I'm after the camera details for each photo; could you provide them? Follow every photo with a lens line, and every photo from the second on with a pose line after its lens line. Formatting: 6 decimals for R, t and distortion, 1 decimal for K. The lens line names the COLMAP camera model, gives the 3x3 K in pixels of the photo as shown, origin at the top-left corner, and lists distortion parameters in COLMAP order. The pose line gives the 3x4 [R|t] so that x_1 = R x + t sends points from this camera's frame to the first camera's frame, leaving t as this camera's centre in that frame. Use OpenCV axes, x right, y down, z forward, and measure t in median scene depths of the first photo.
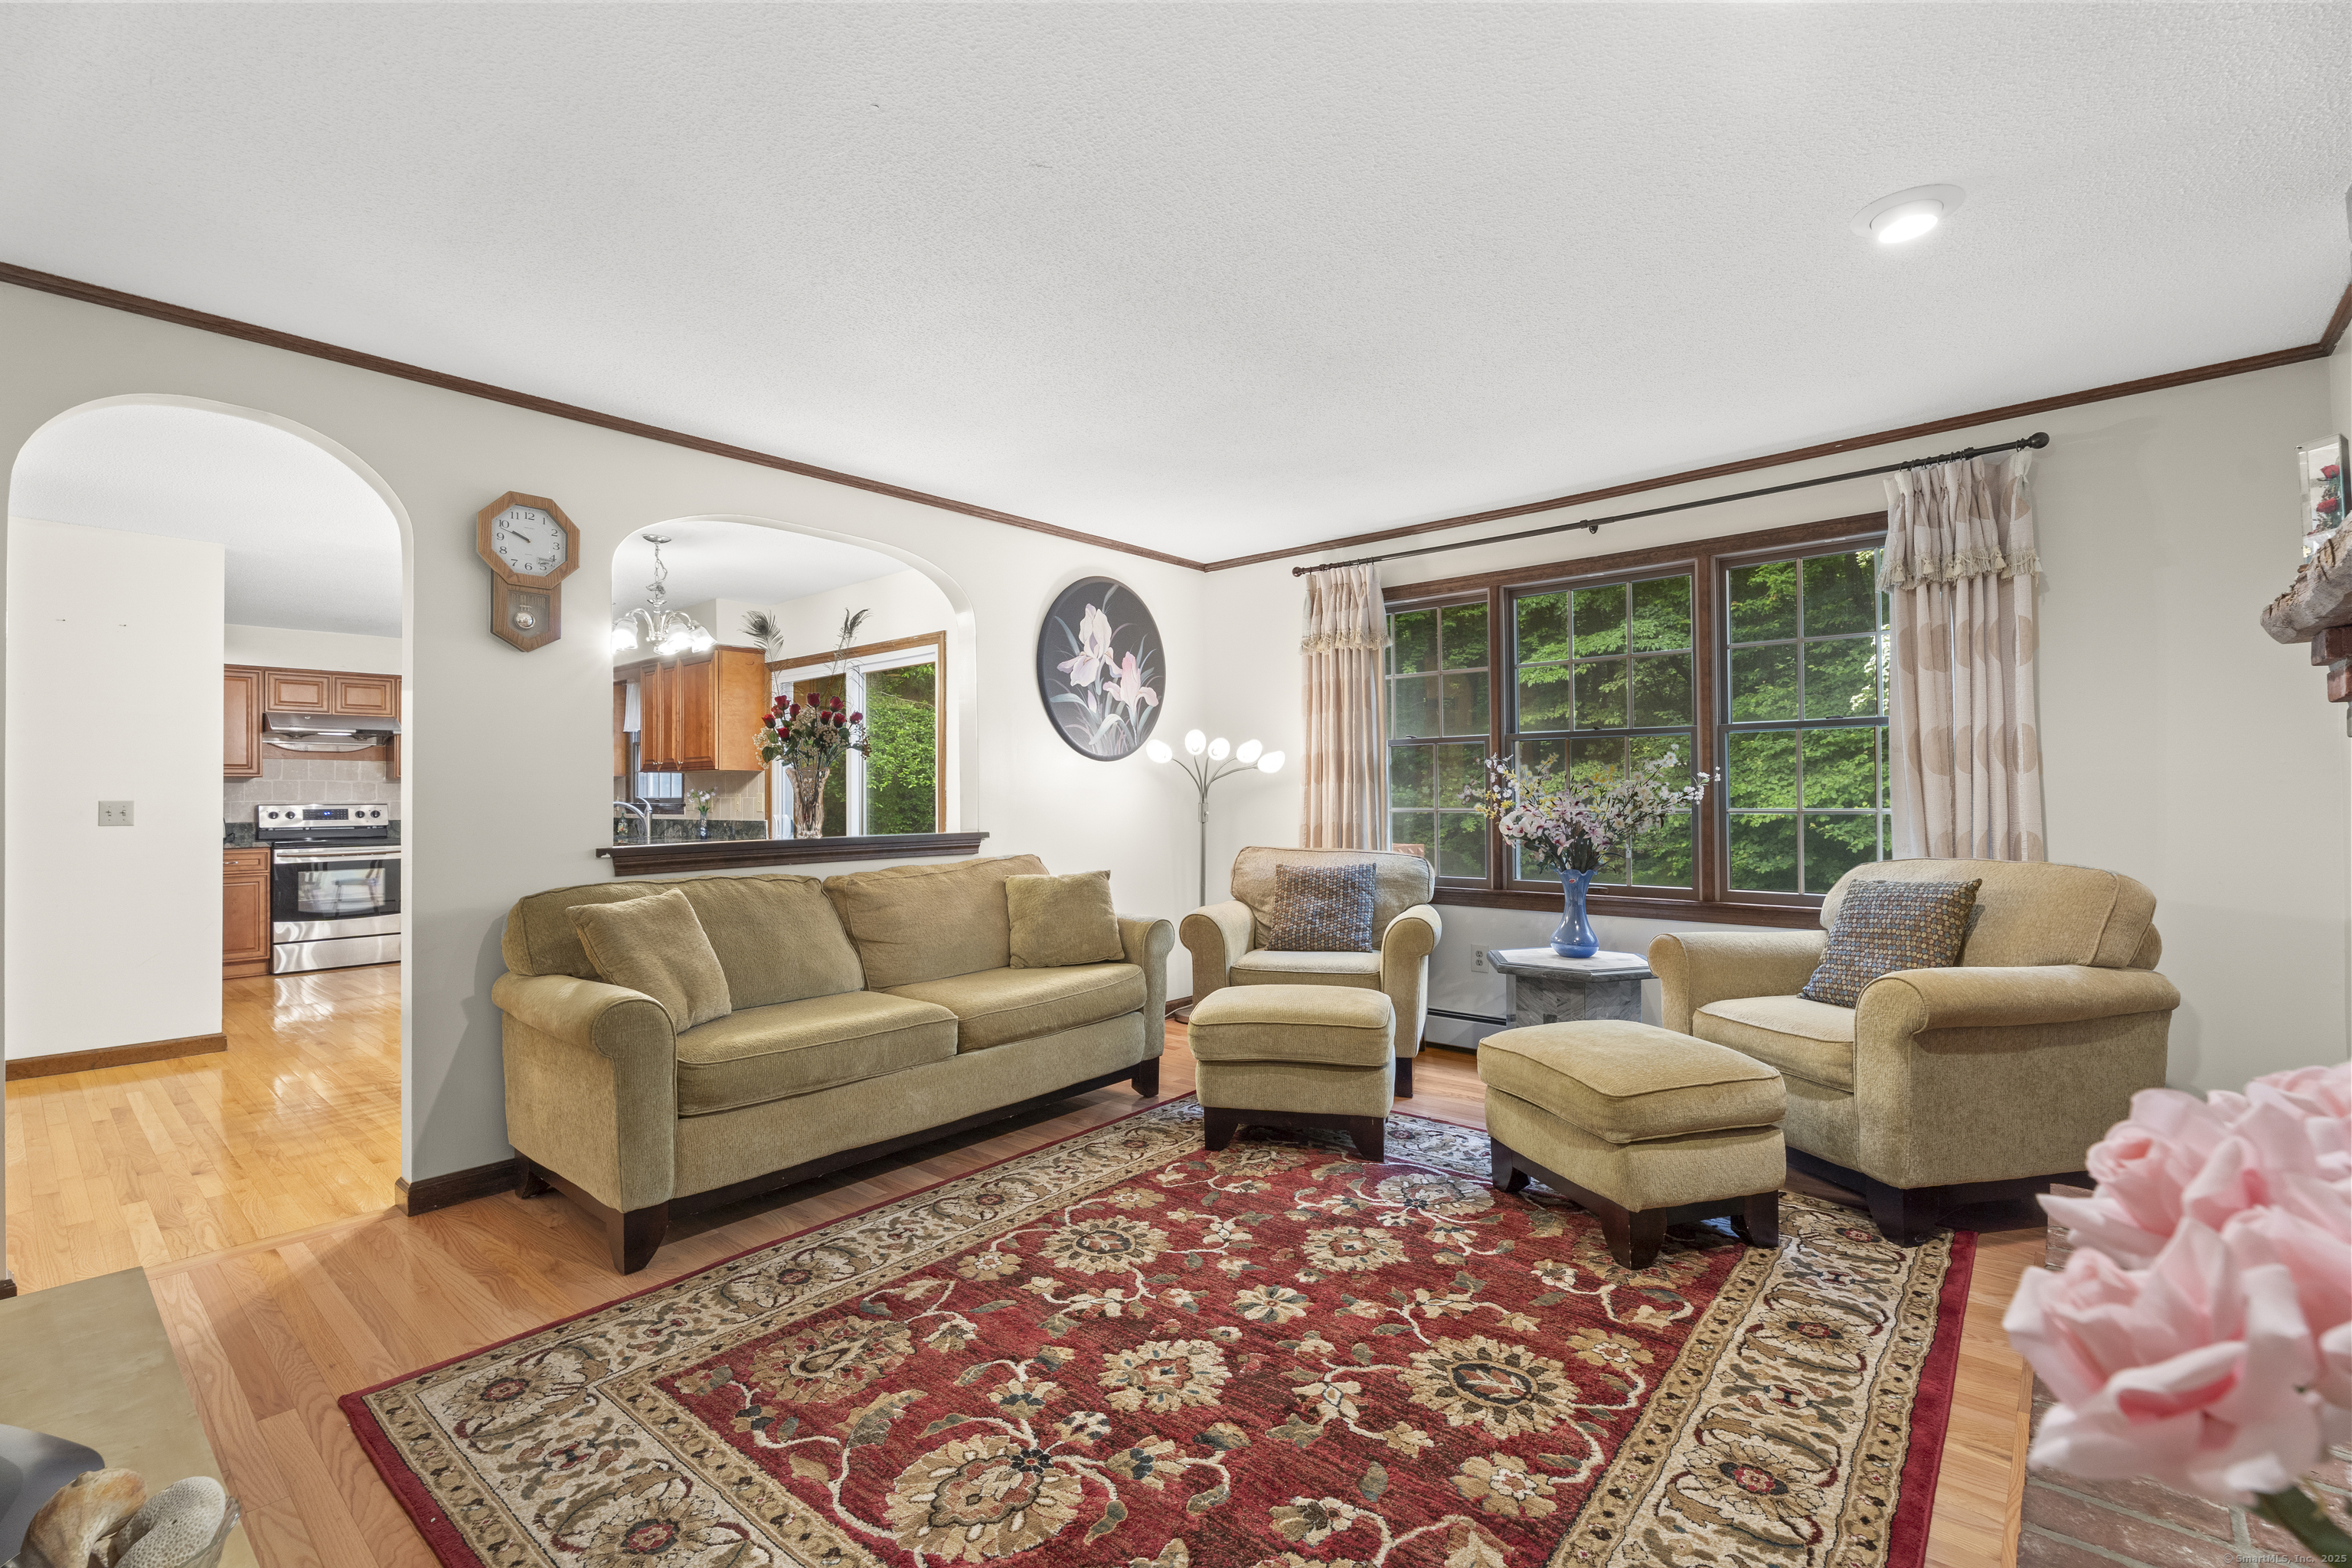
lens RADIAL K [[1072.6, 0, 1197.6], [0, 1072.6, 788.7], [0, 0, 1]] dist [0.004087, -0.000789]
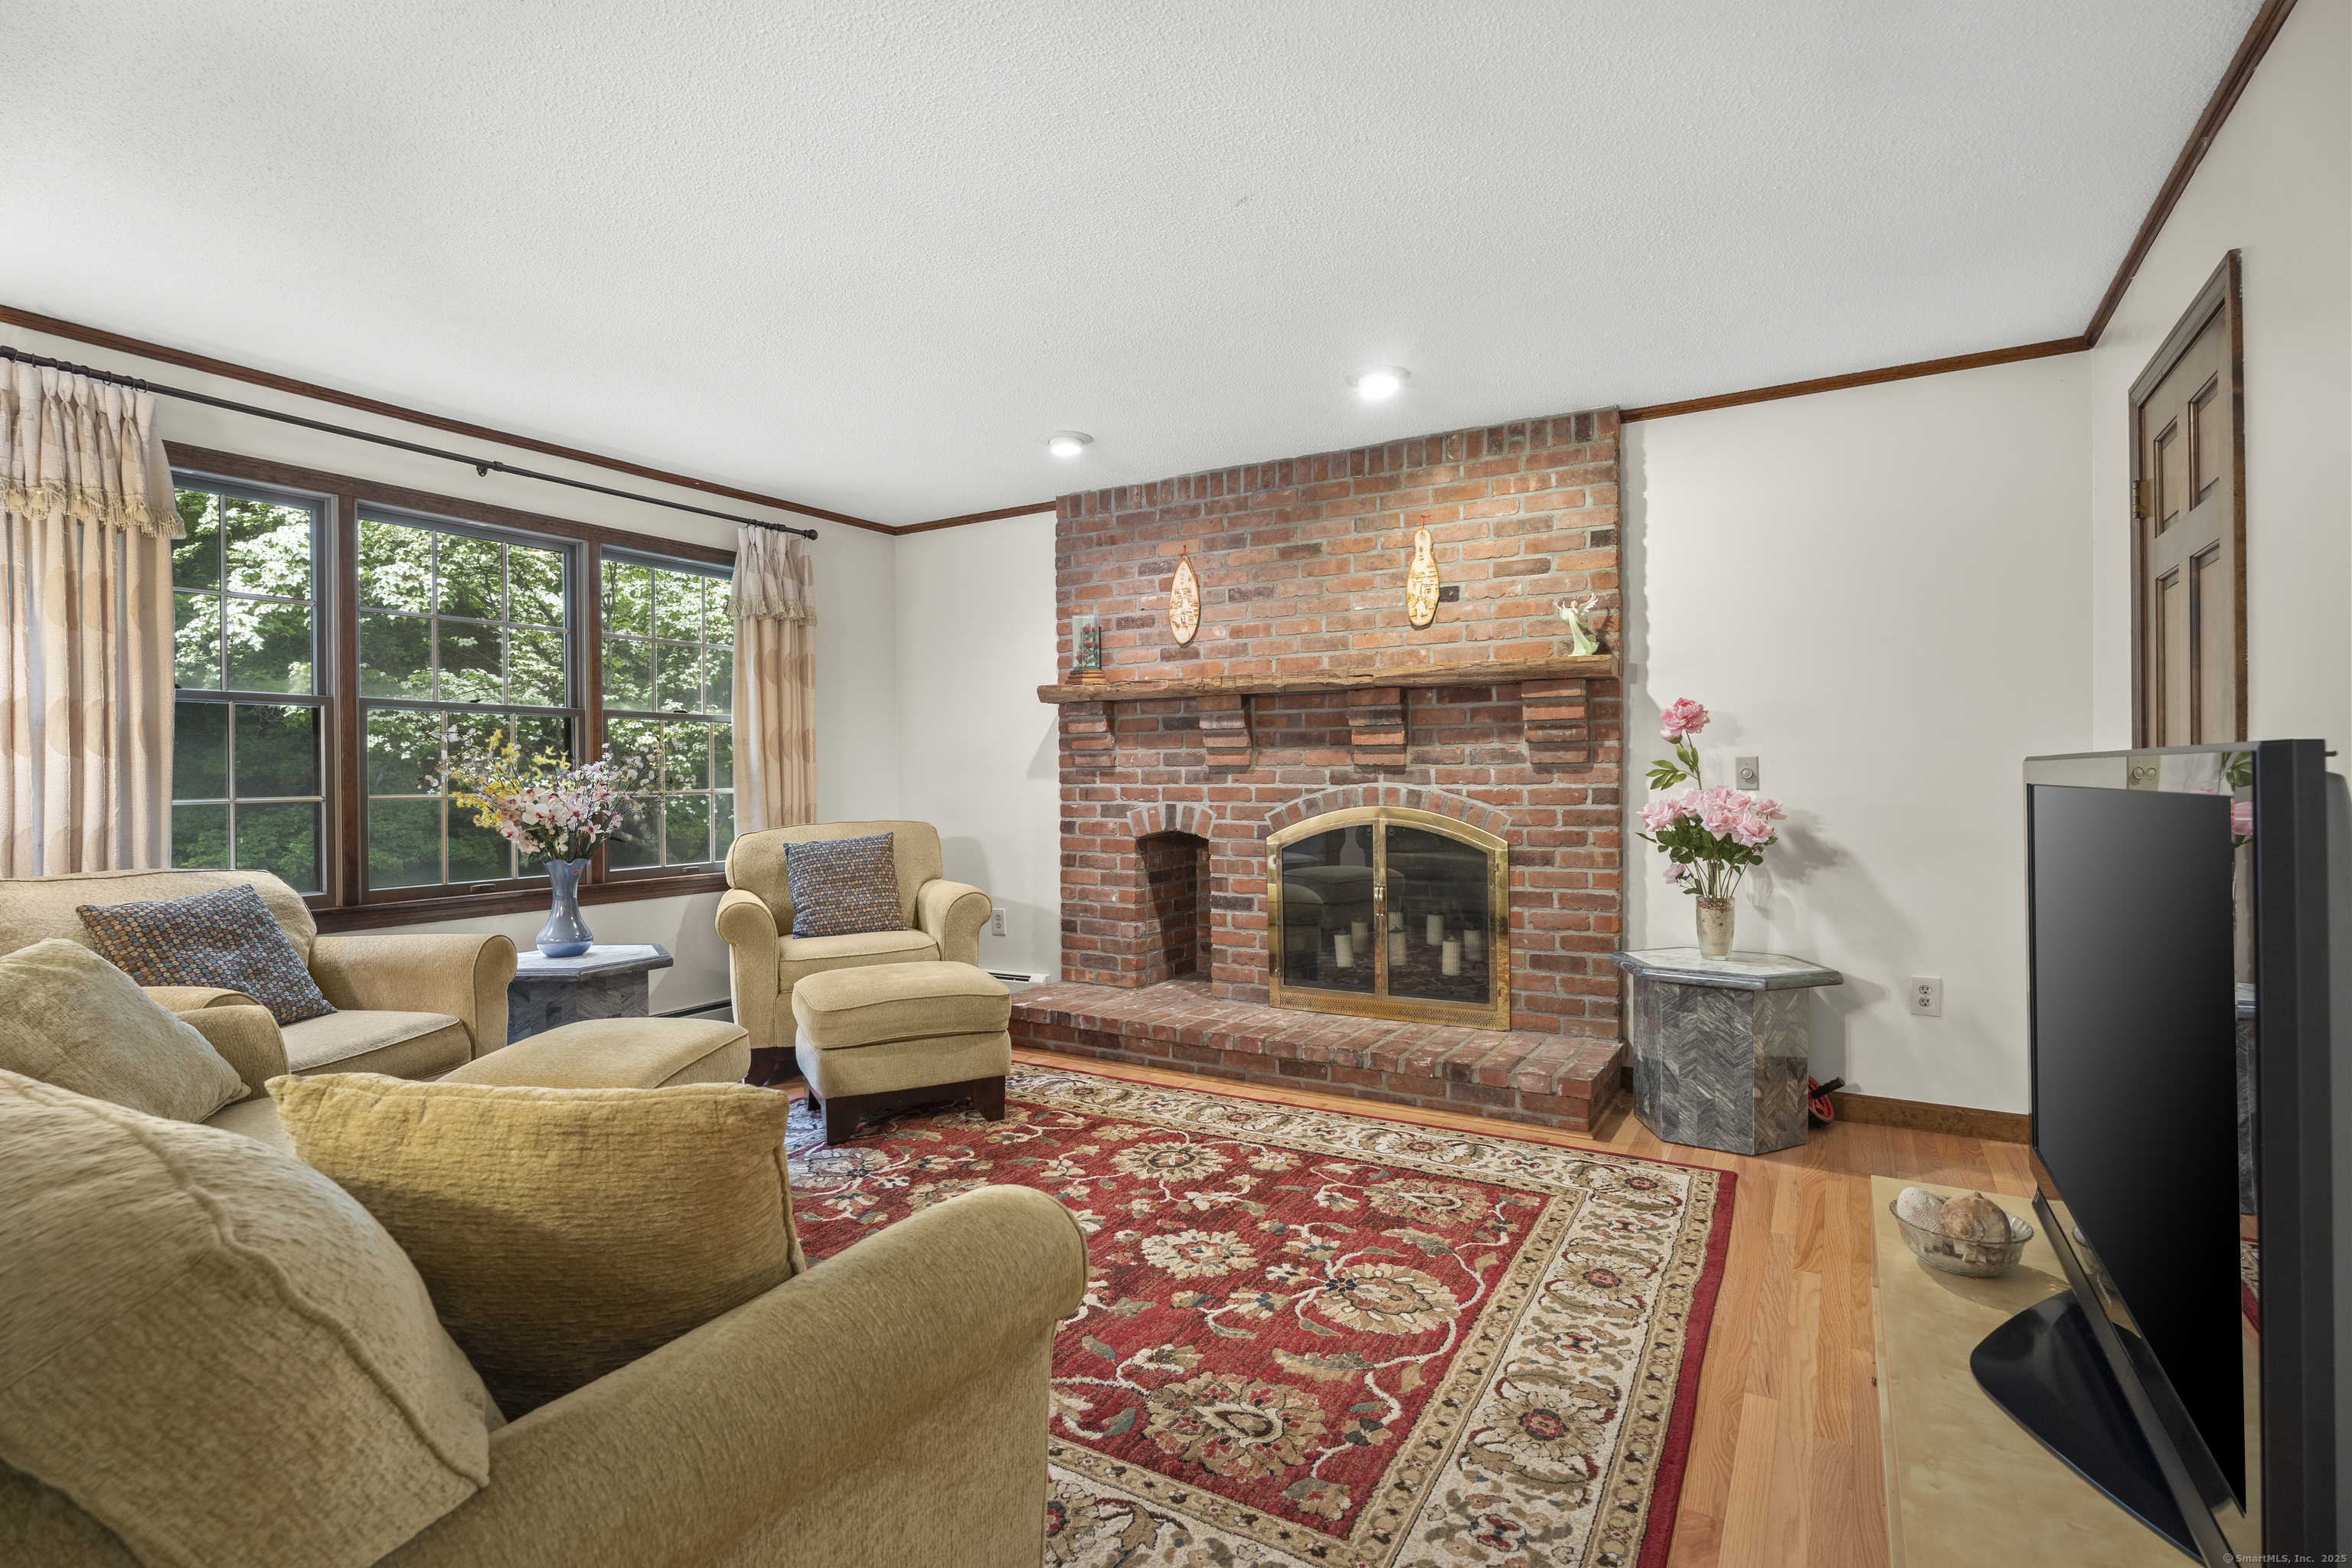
lens RADIAL K [[1111.4, 0, 1168.8], [0, 1111.4, 785.3], [0, 0, 1]] dist [0.000974, 0.000312]
pose [[-0.171991, -0.001079, 0.985098, -1.289330], [0.002192, 0.999997, 0.001478, 0.023321], [-0.985096, 0.002414, -0.171988, 1.290635]]
